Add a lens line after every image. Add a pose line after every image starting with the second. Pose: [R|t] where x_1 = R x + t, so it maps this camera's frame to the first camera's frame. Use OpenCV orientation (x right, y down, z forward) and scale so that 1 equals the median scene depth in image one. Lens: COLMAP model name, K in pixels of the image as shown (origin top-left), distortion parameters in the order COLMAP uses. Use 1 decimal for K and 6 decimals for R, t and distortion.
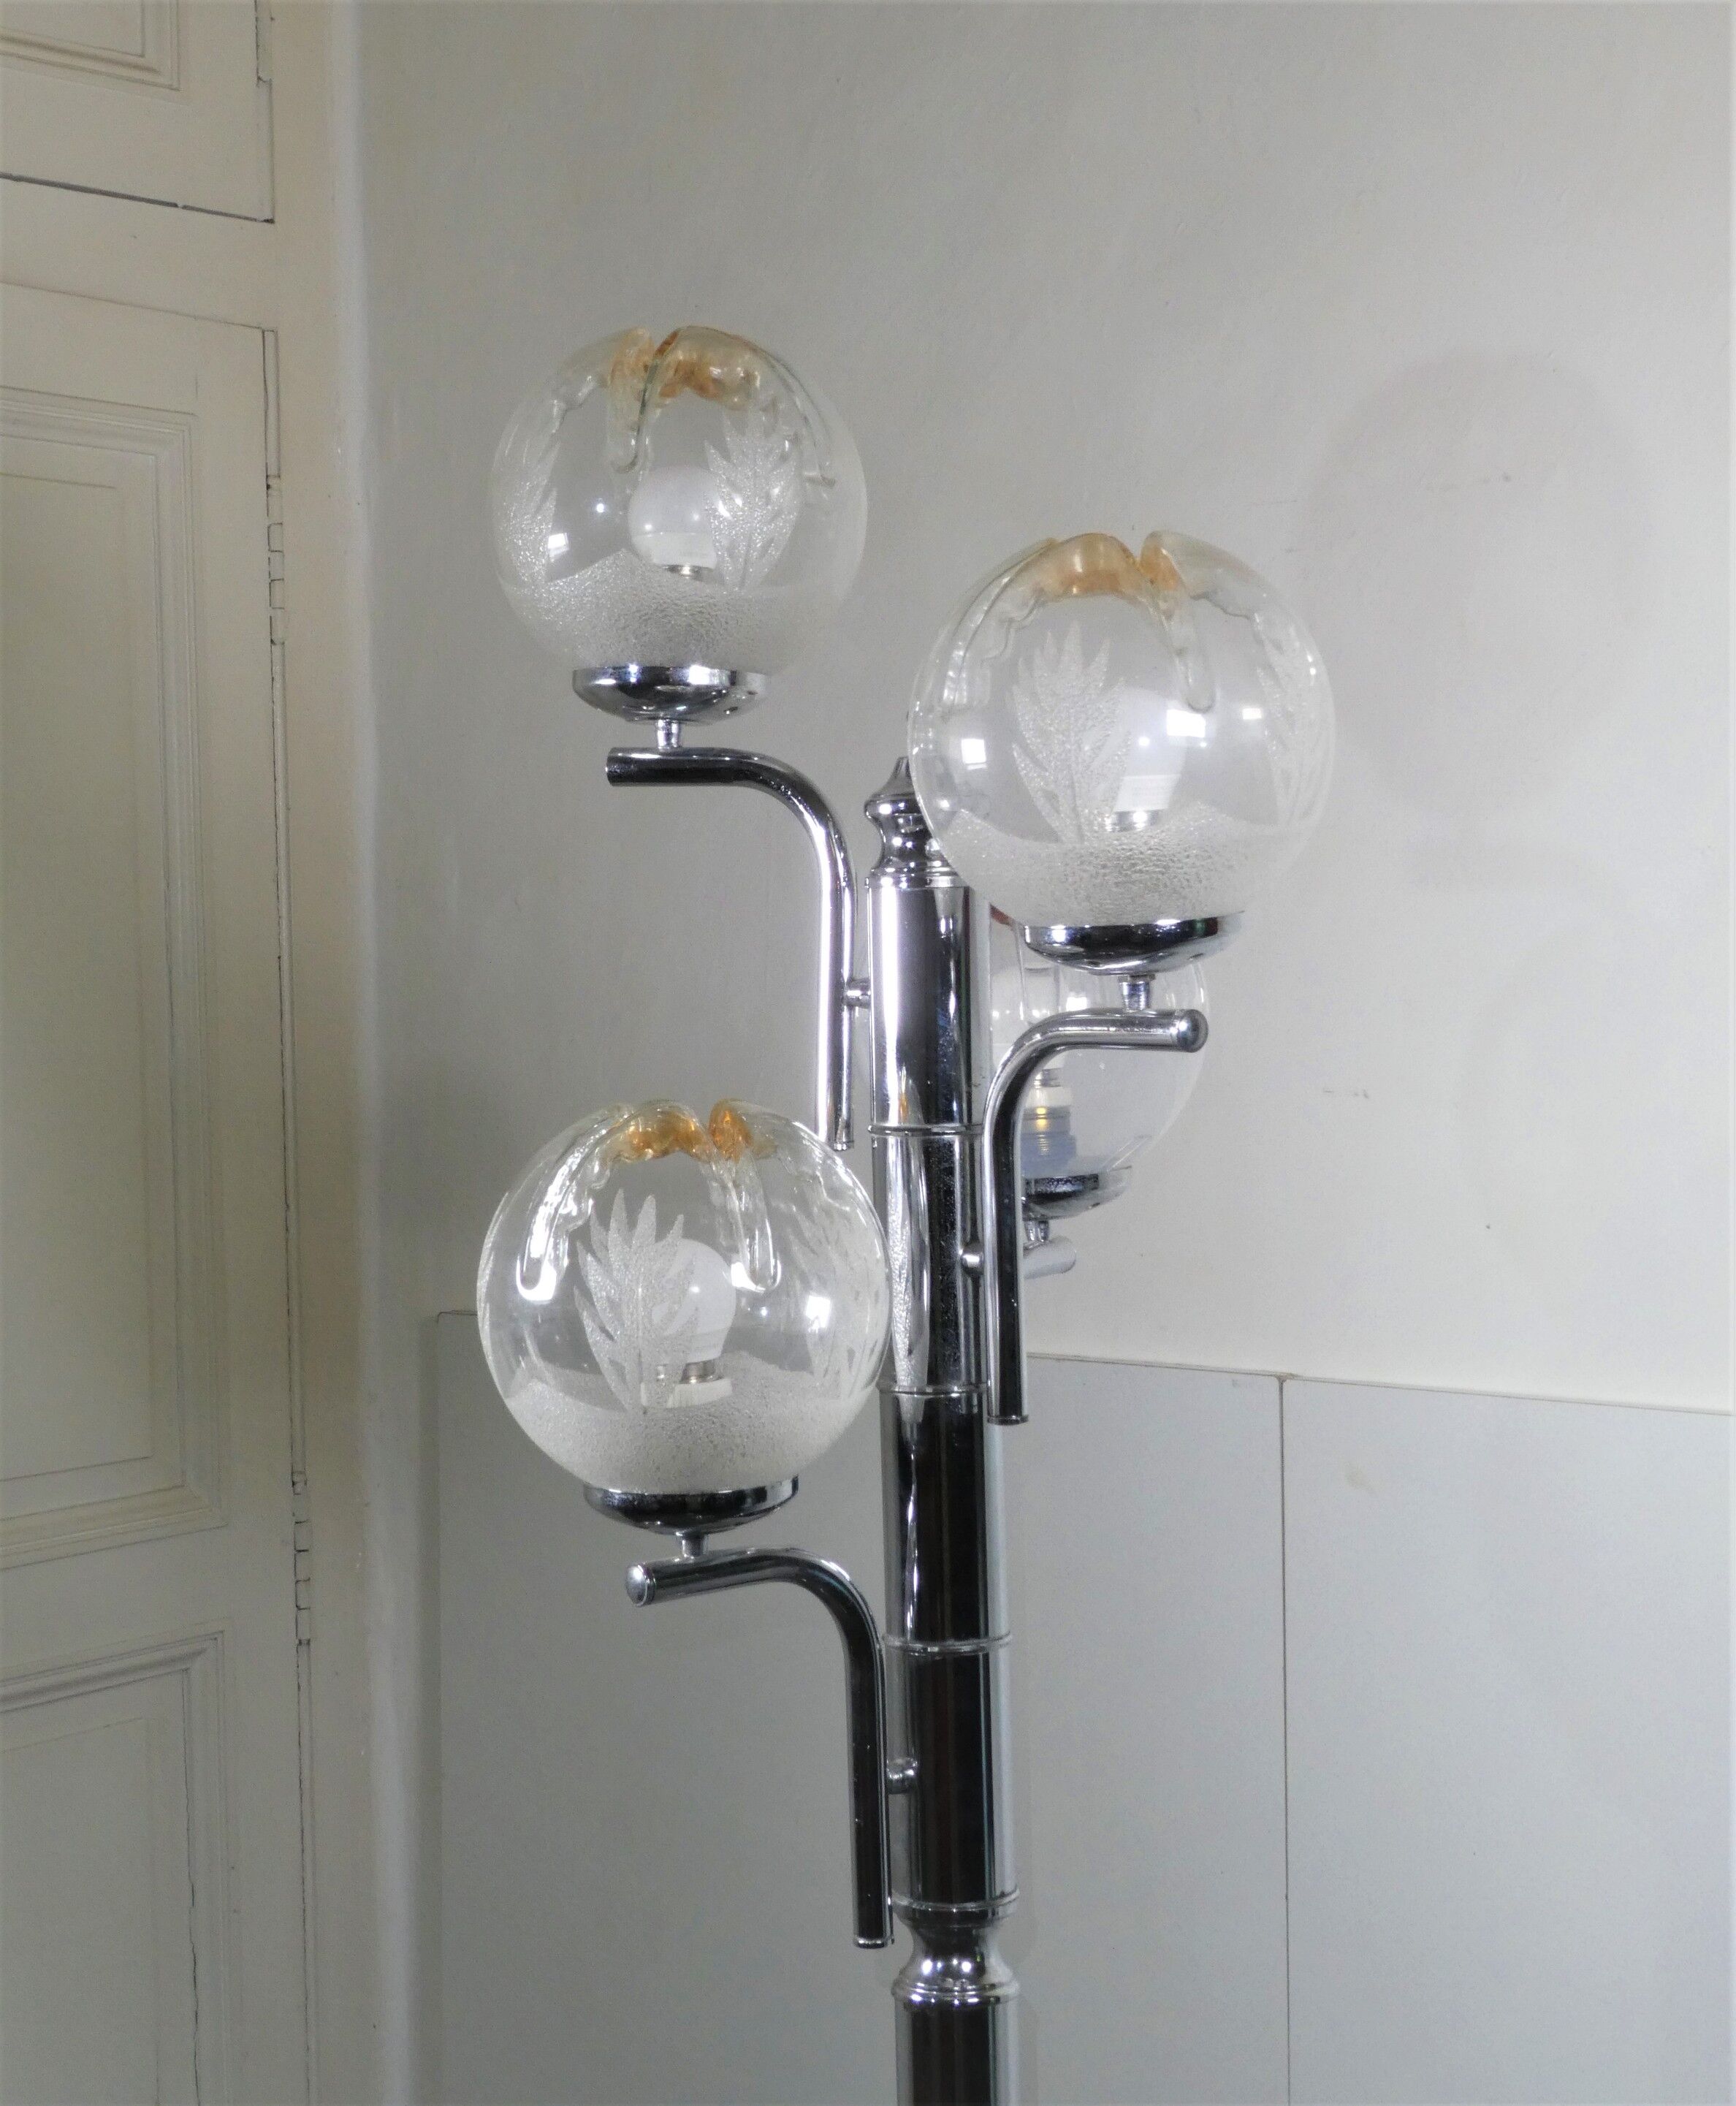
lens RADIAL K [[3572.4, 0, 868.0], [0, 3572.4, 1053.0], [0, 0, 1]] dist [0.107126, -0.122860]
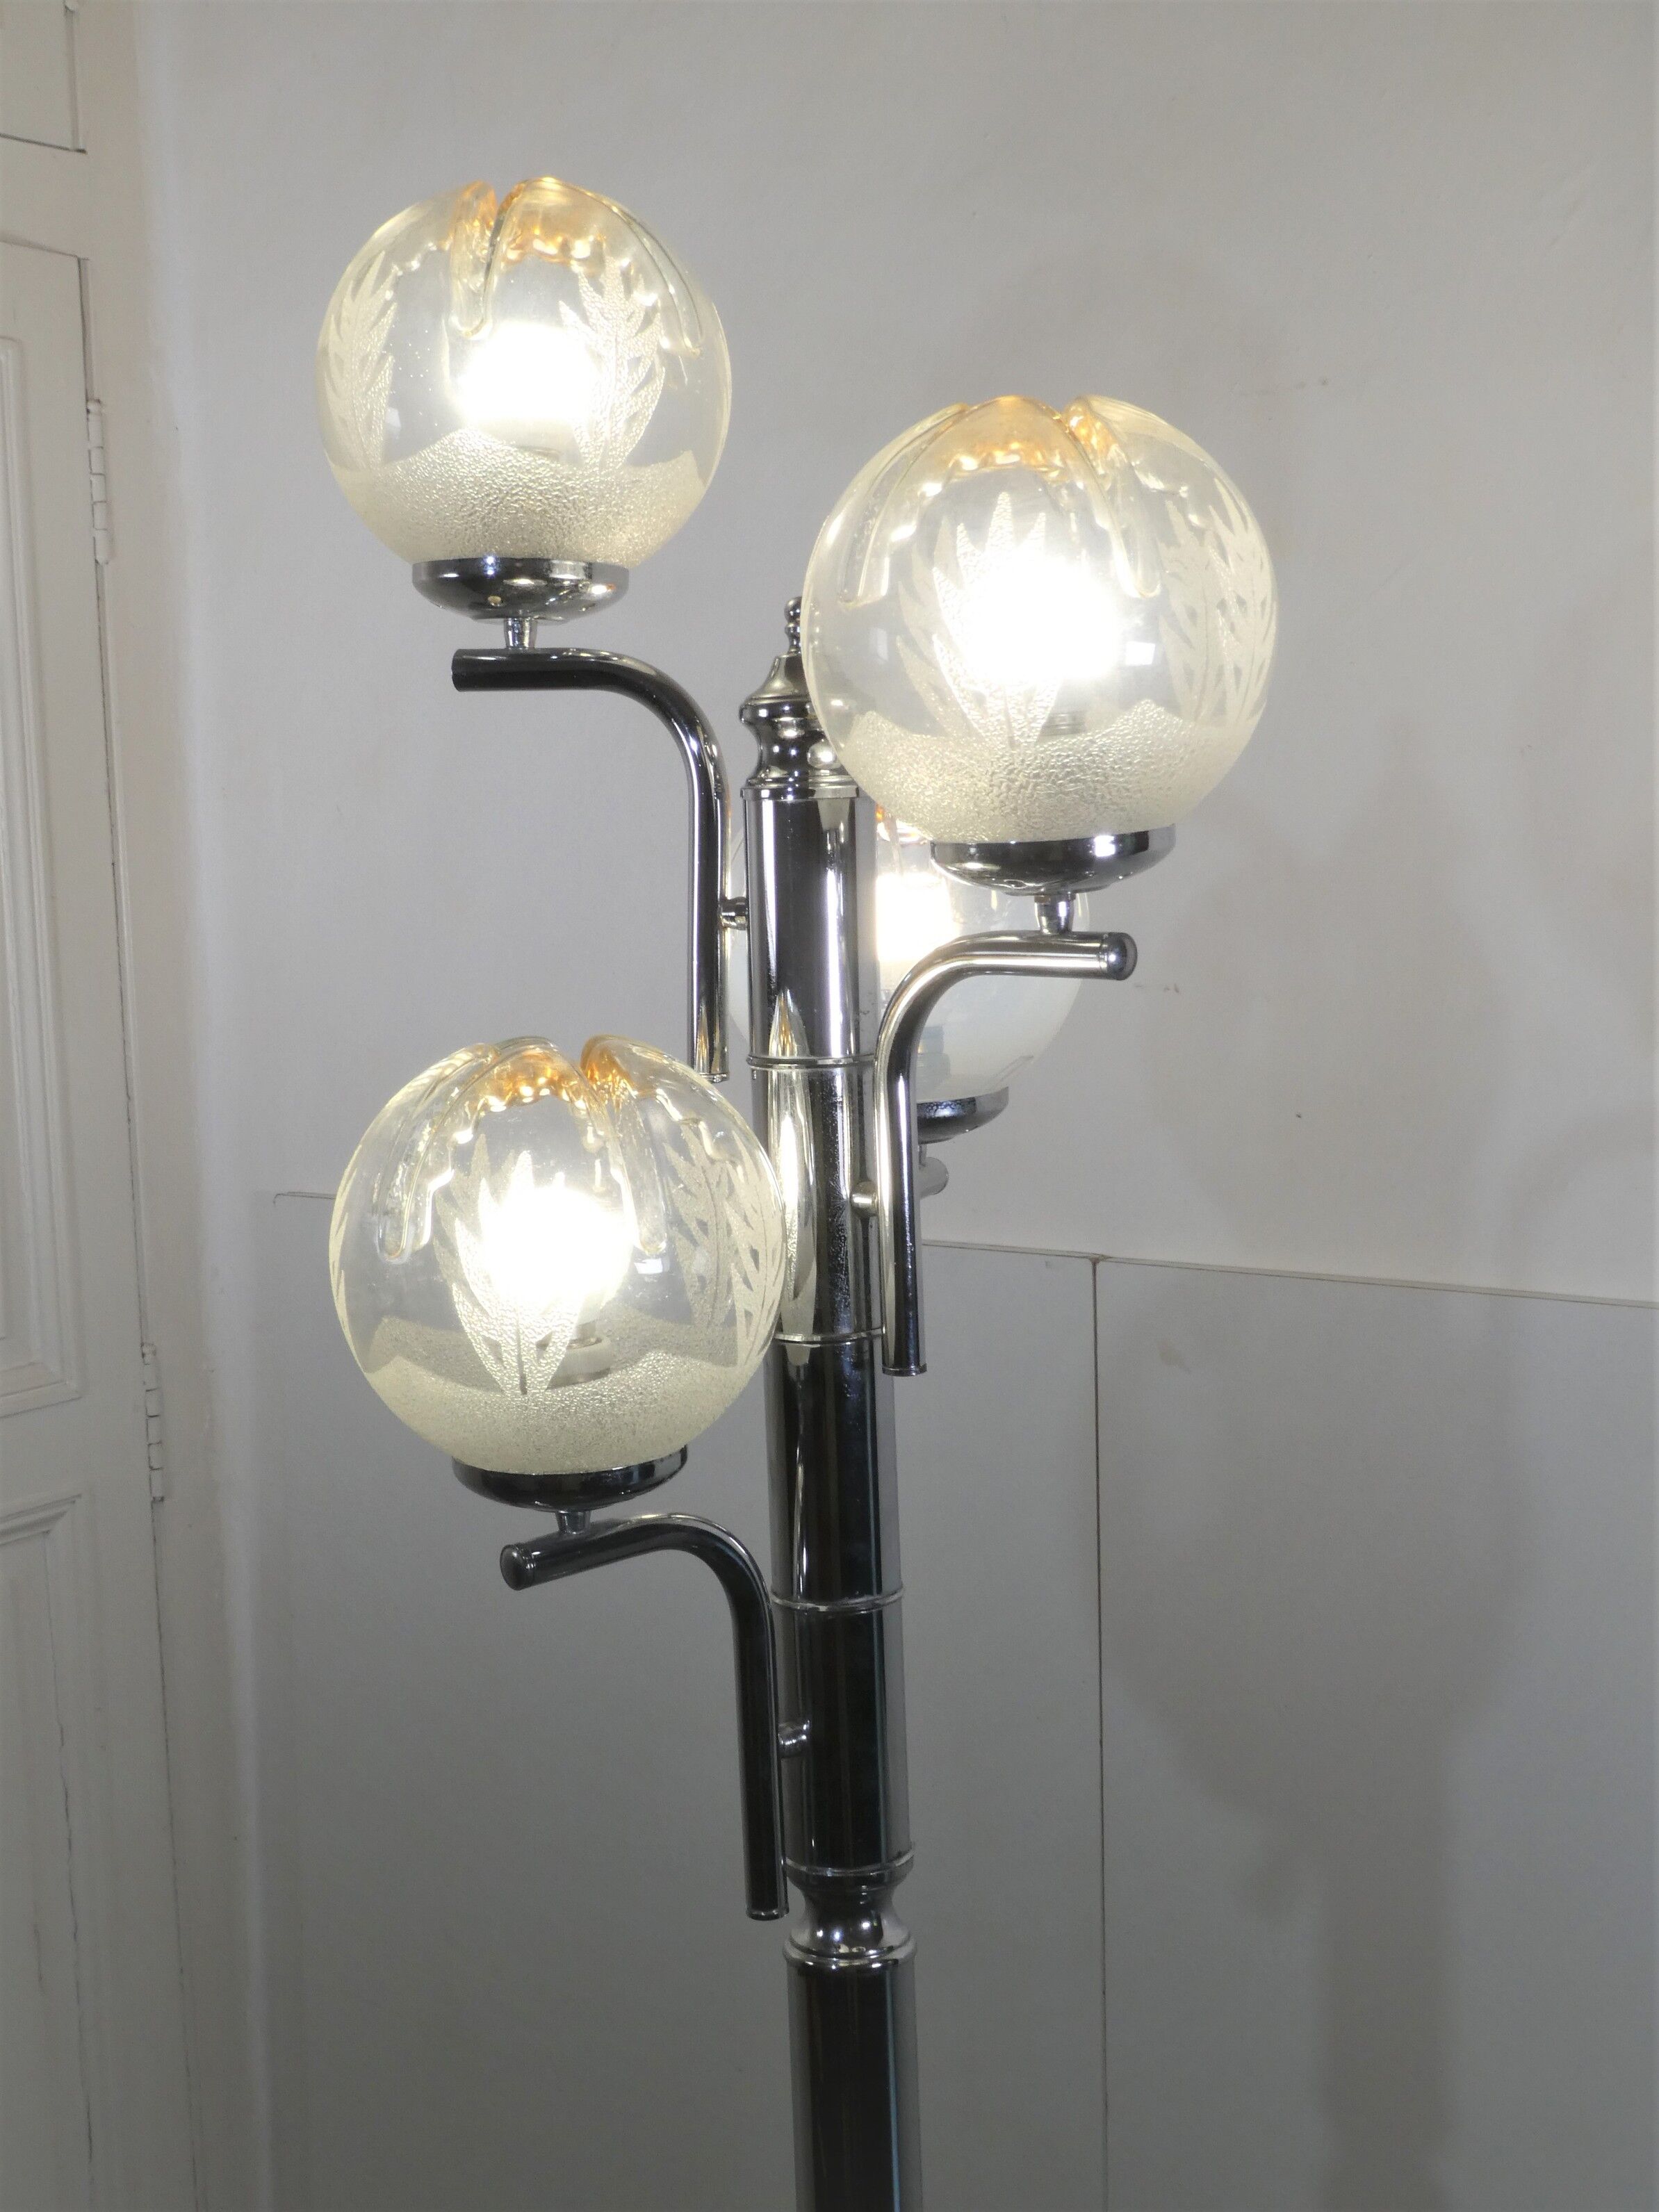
lens RADIAL K [[2831.4, 0, 829.5], [0, 2831.4, 1106.0], [0, 0, 1]] dist [0.012119, 0.027951]
pose [[0.996780, -0.020052, 0.077639, -0.036012], [0.014774, 0.997578, 0.067965, -0.016625], [-0.078814, -0.066600, 0.994662, 0.265287]]
